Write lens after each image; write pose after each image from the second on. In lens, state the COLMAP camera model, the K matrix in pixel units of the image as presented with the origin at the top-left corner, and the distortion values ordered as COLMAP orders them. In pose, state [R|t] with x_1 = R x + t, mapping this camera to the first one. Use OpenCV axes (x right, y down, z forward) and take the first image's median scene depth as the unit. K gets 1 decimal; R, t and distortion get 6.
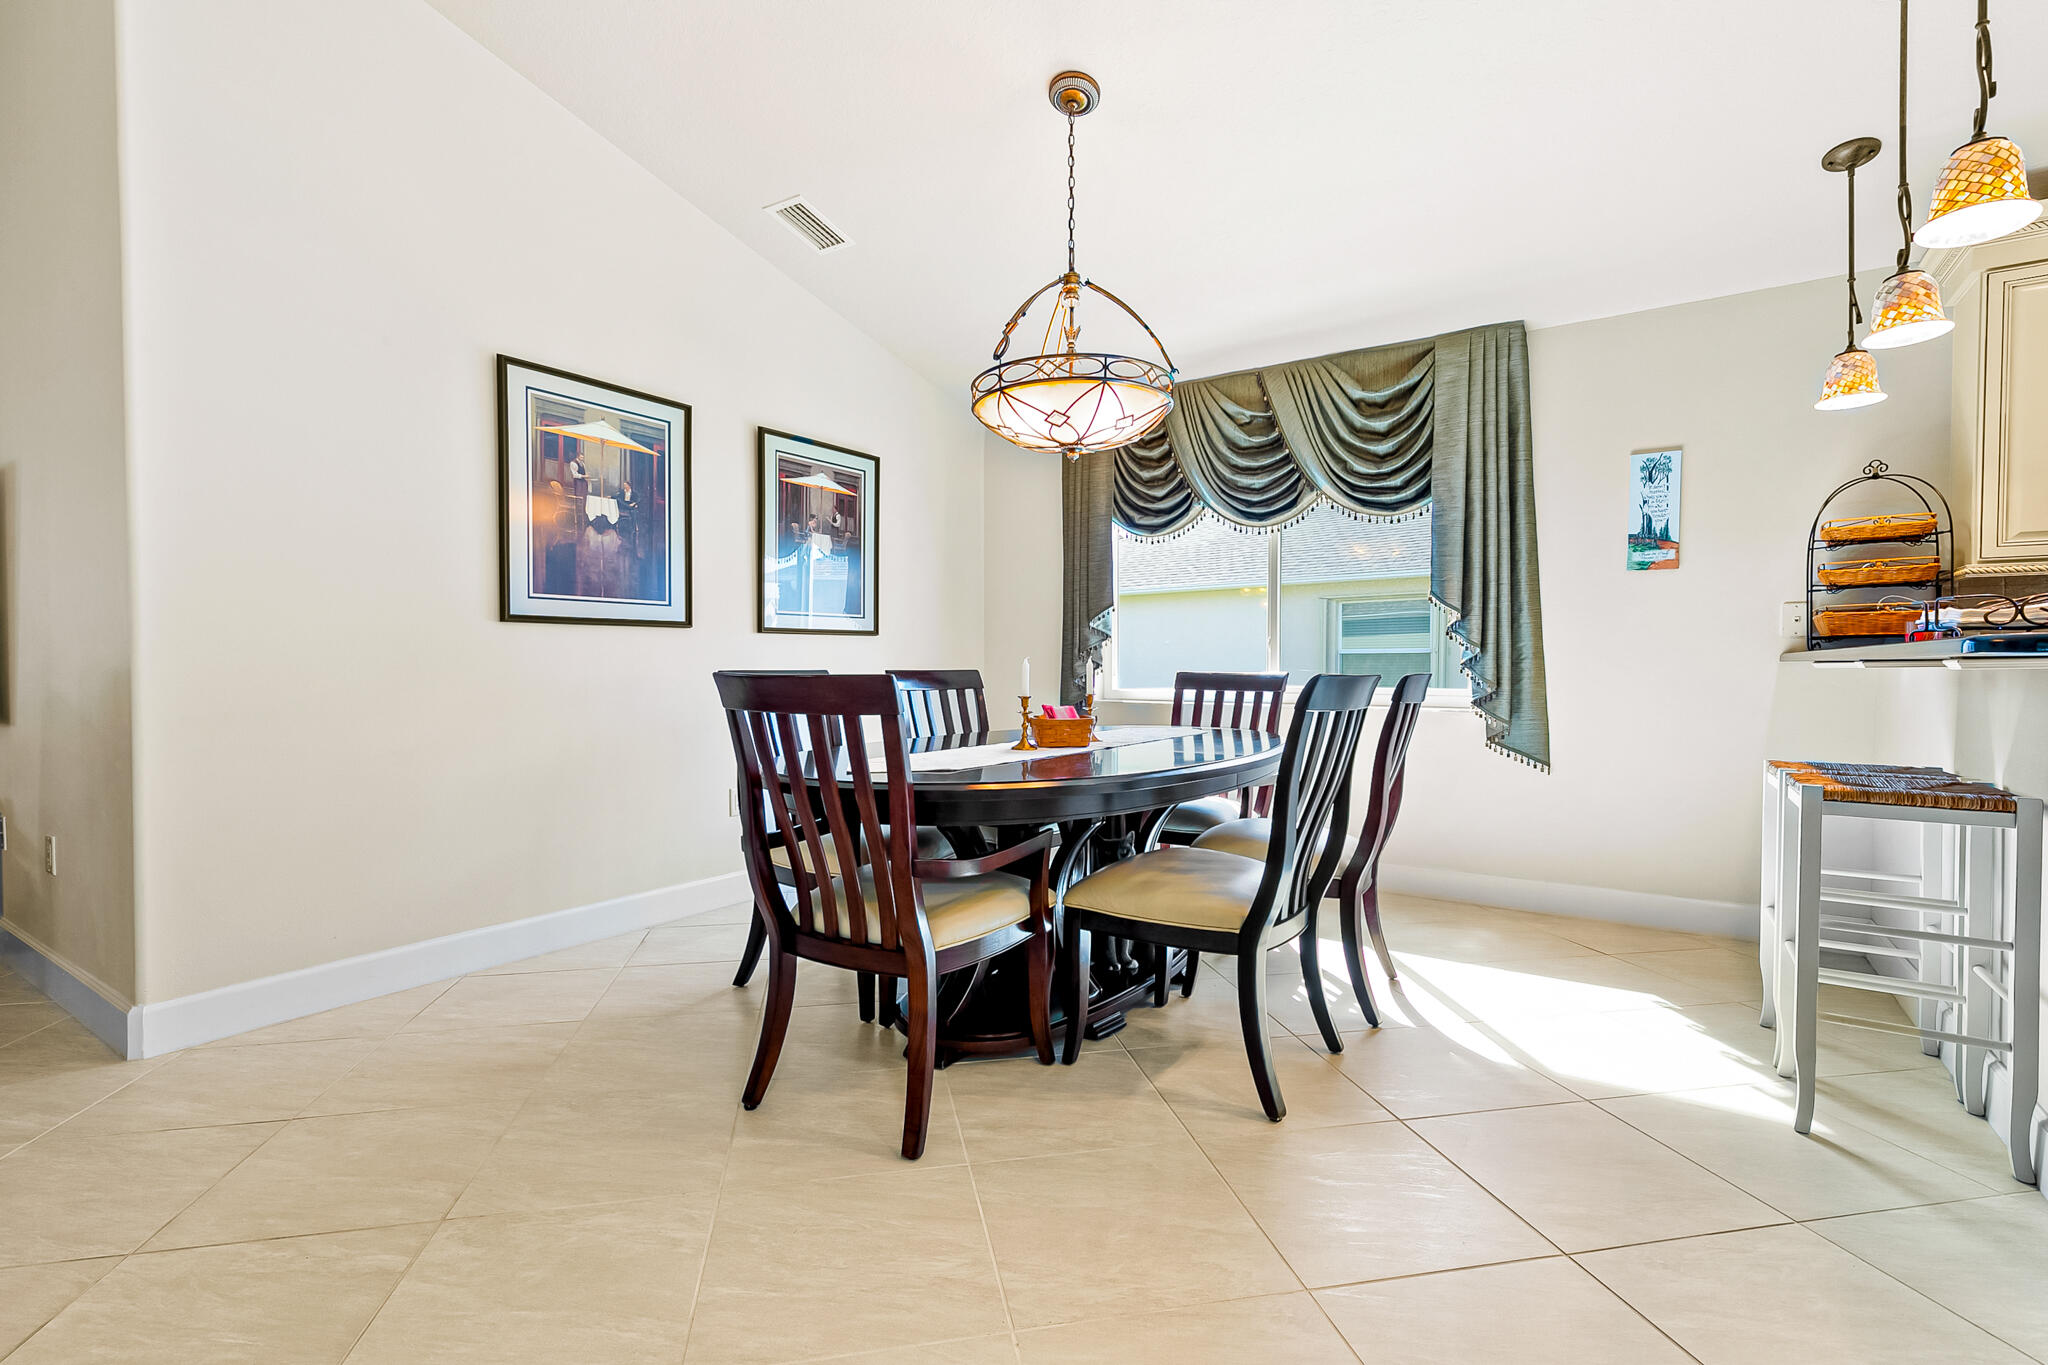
lens RADIAL K [[932.2, 0, 1032.3], [0, 932.2, 683.2], [0, 0, 1]] dist [0.011452, 0.000020]
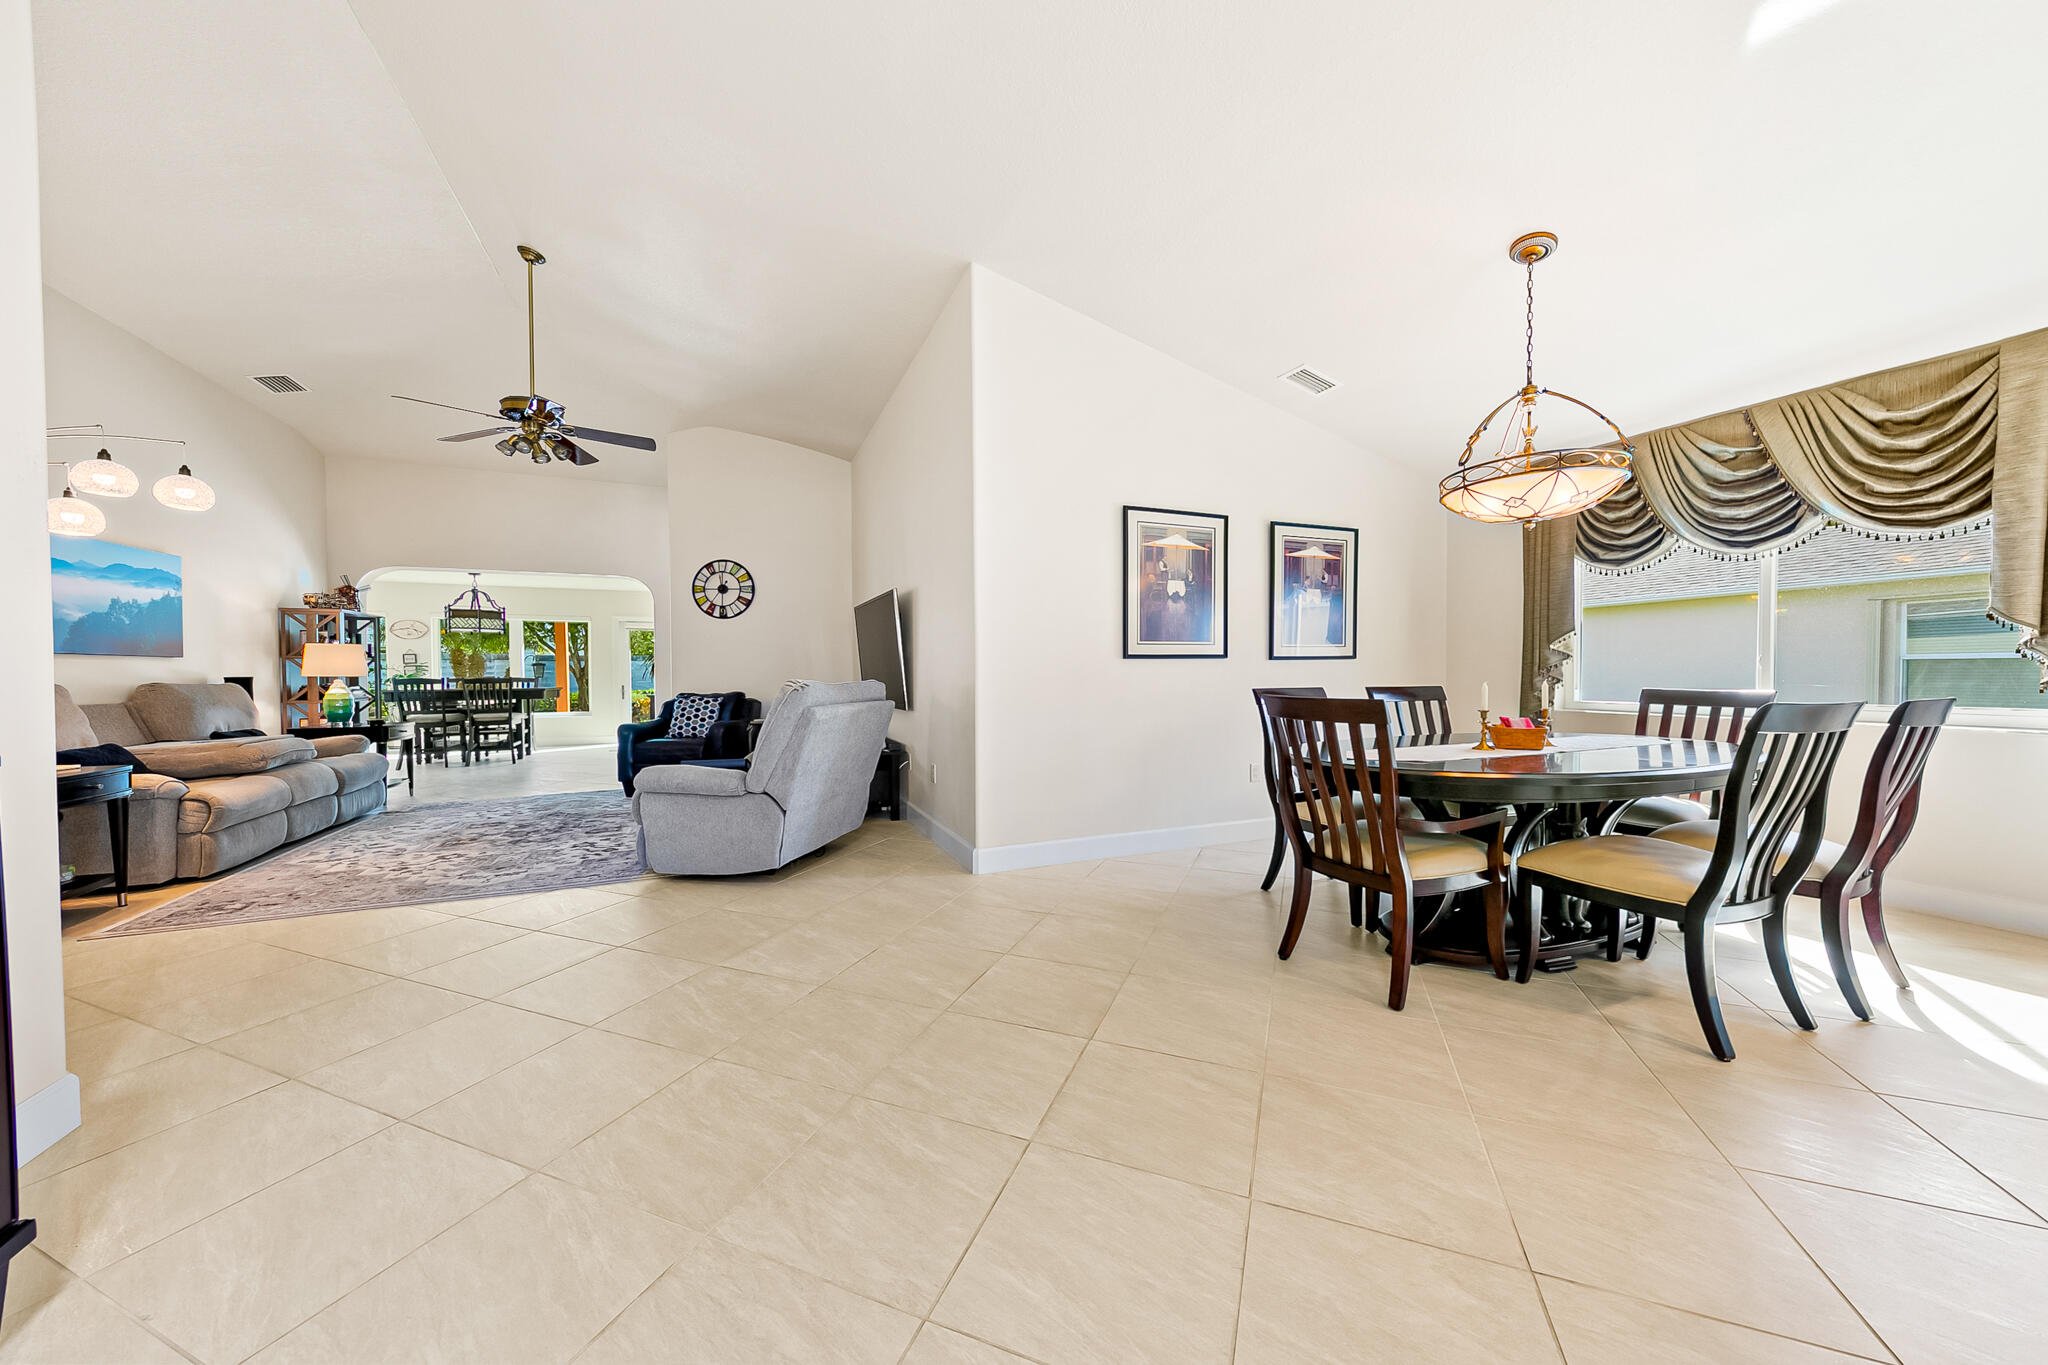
lens RADIAL K [[706.2, 0, 1023.3], [0, 706.2, 686.0], [0, 0, 1]] dist [0.005971, -0.000865]
pose [[0.833099, 0.005247, -0.553099, 0.002635], [-0.003632, 0.999985, 0.004015, -0.020013], [0.553112, -0.001336, 0.833106, -0.195934]]
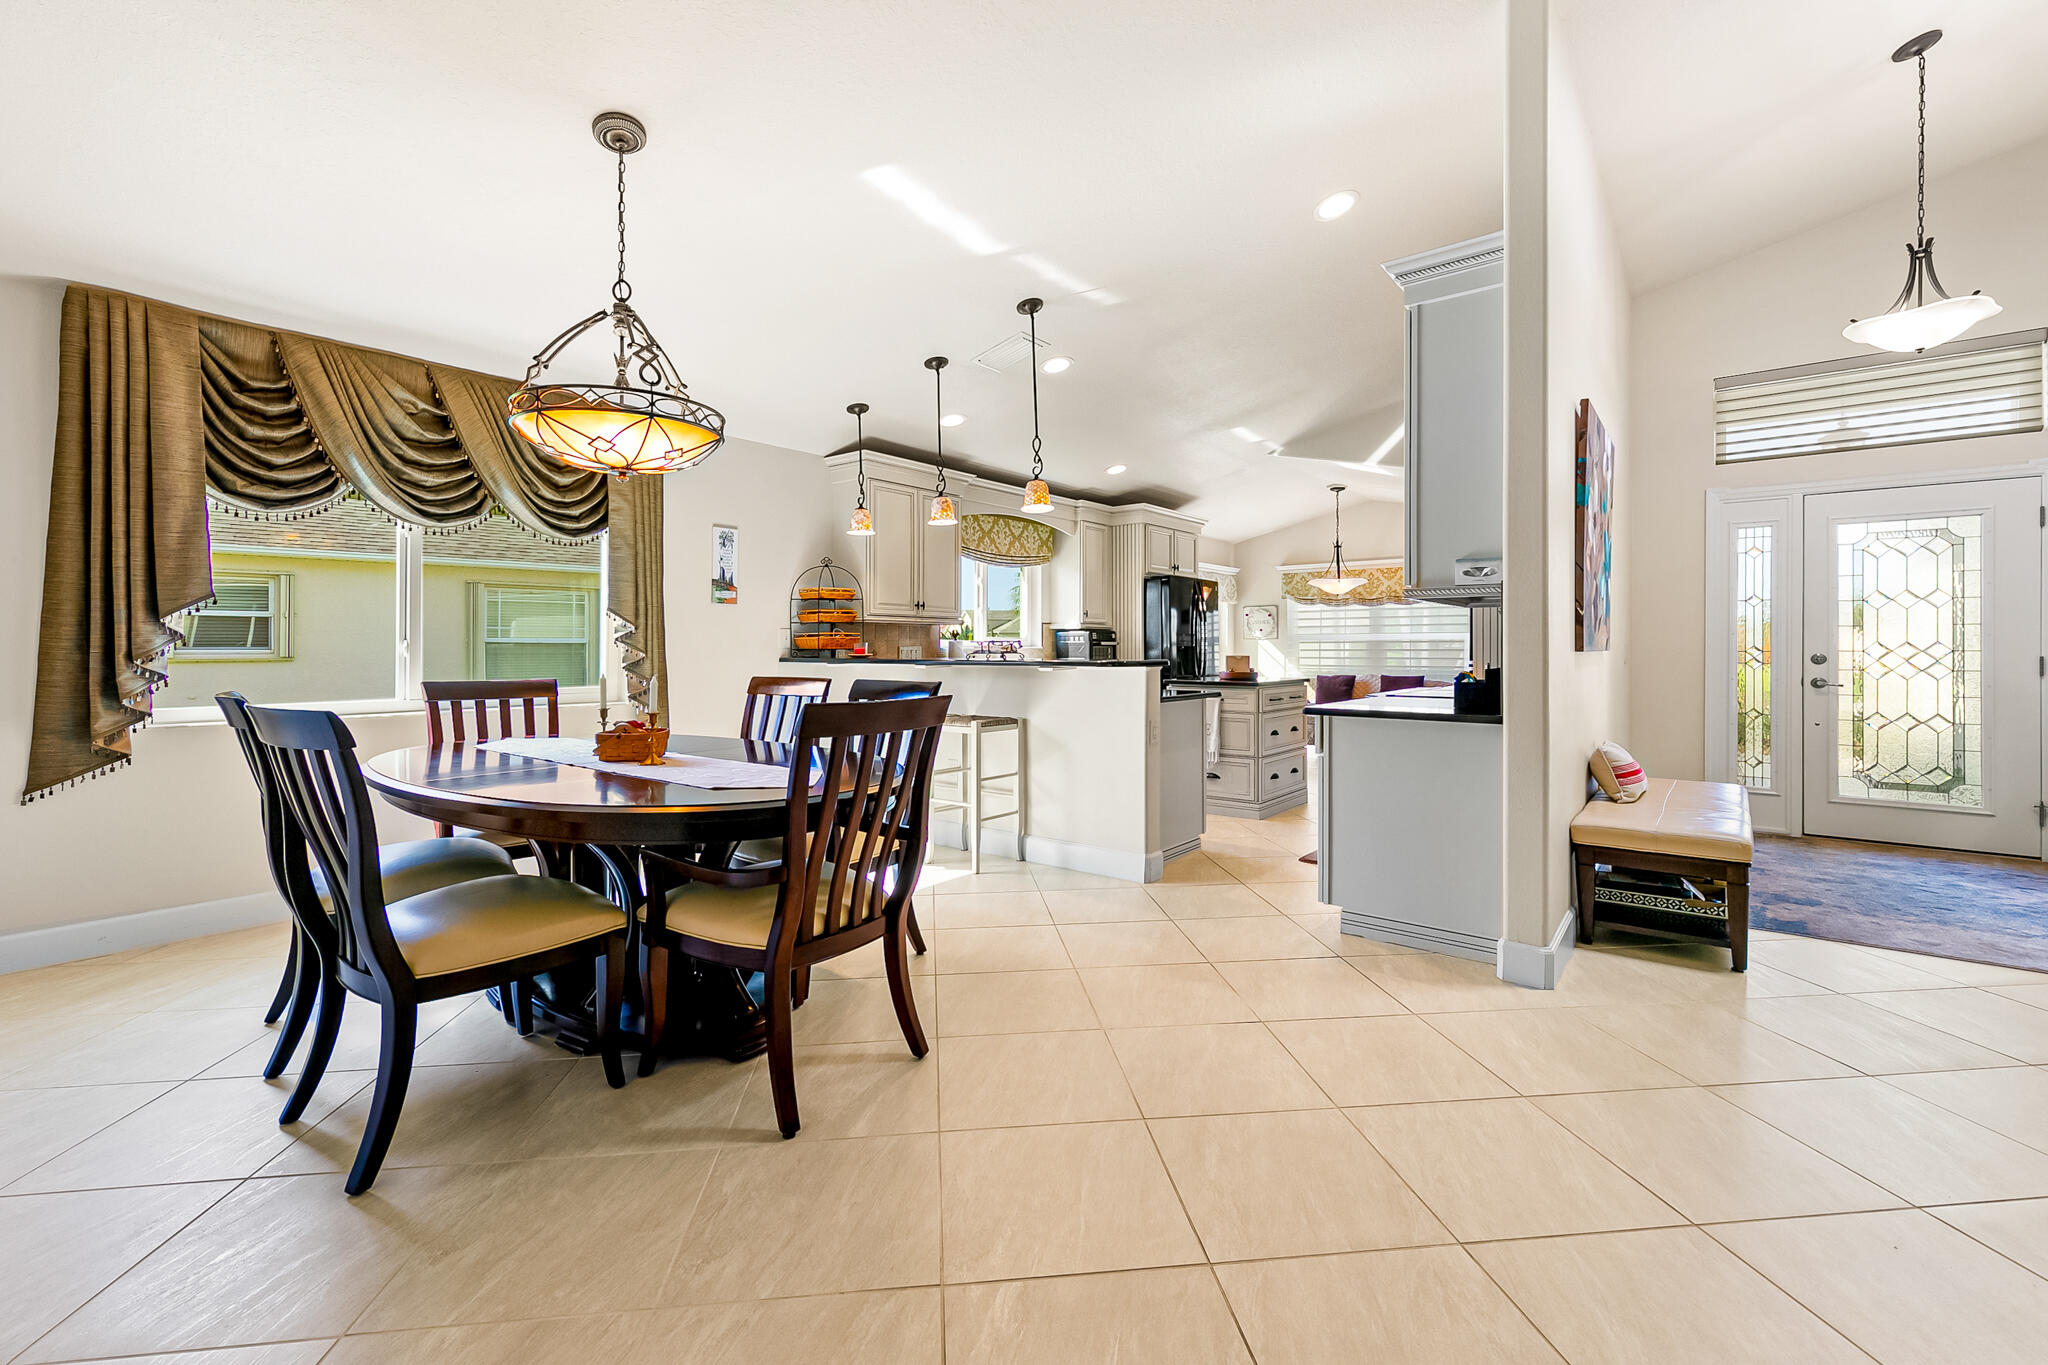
lens RADIAL K [[890.1, 0, 1003.9], [0, 890.1, 647.3], [0, 0, 1]] dist [0.012965, -0.001678]
pose [[0.089645, -0.002917, 0.995969, -0.832690], [0.018625, 0.999826, 0.001252, -0.046507], [-0.995800, 0.018438, 0.089684, 0.453649]]
